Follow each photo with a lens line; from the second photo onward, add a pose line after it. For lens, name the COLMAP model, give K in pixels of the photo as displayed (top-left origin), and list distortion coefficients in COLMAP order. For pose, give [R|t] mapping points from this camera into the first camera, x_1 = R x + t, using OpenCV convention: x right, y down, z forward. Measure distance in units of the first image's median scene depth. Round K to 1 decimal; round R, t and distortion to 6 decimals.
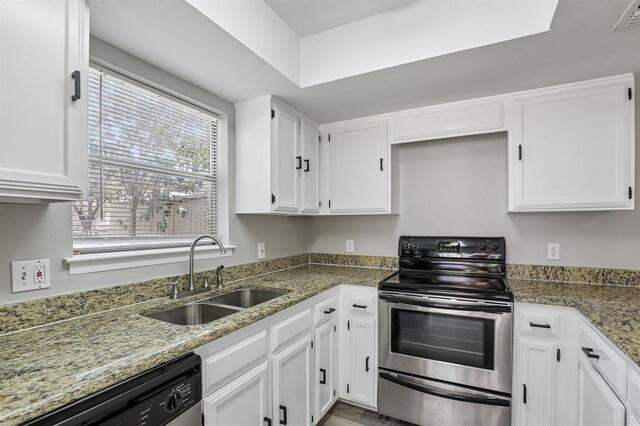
lens RADIAL K [[303.3, 0, 320.7], [0, 303.3, 228.0], [0, 0, 1]] dist [-0.026963, 0.000770]
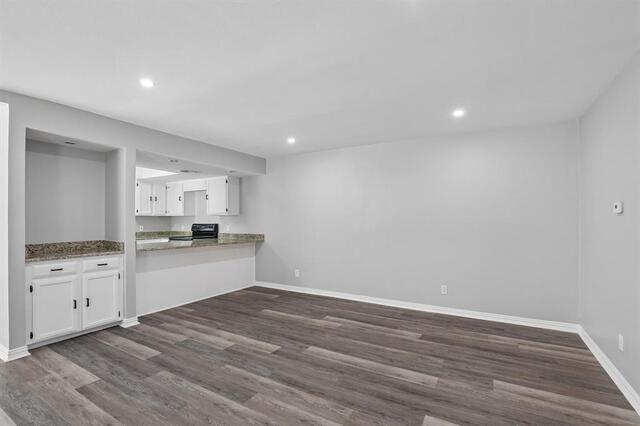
lens RADIAL K [[299.6, 0, 321.3], [0, 299.6, 220.1], [0, 0, 1]] dist [-0.024315, 0.000947]
pose [[0.998562, 0.001839, -0.053570, 2.013915], [-0.002470, 0.999928, -0.011721, 0.030134], [0.053544, 0.011837, 0.998495, -2.089077]]
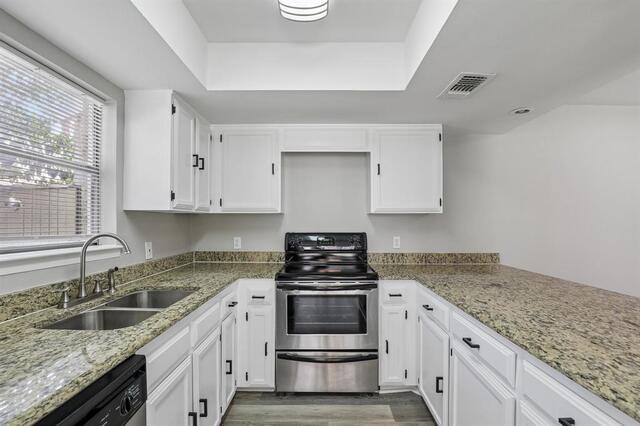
lens RADIAL K [[299.6, 0, 321.3], [0, 299.6, 220.1], [0, 0, 1]] dist [-0.024315, 0.000947]
pose [[0.887013, 0.006609, 0.461698, -0.178533], [0.002476, 0.999815, -0.019069, 0.001030], [-0.461738, 0.018058, 0.886832, -0.071127]]
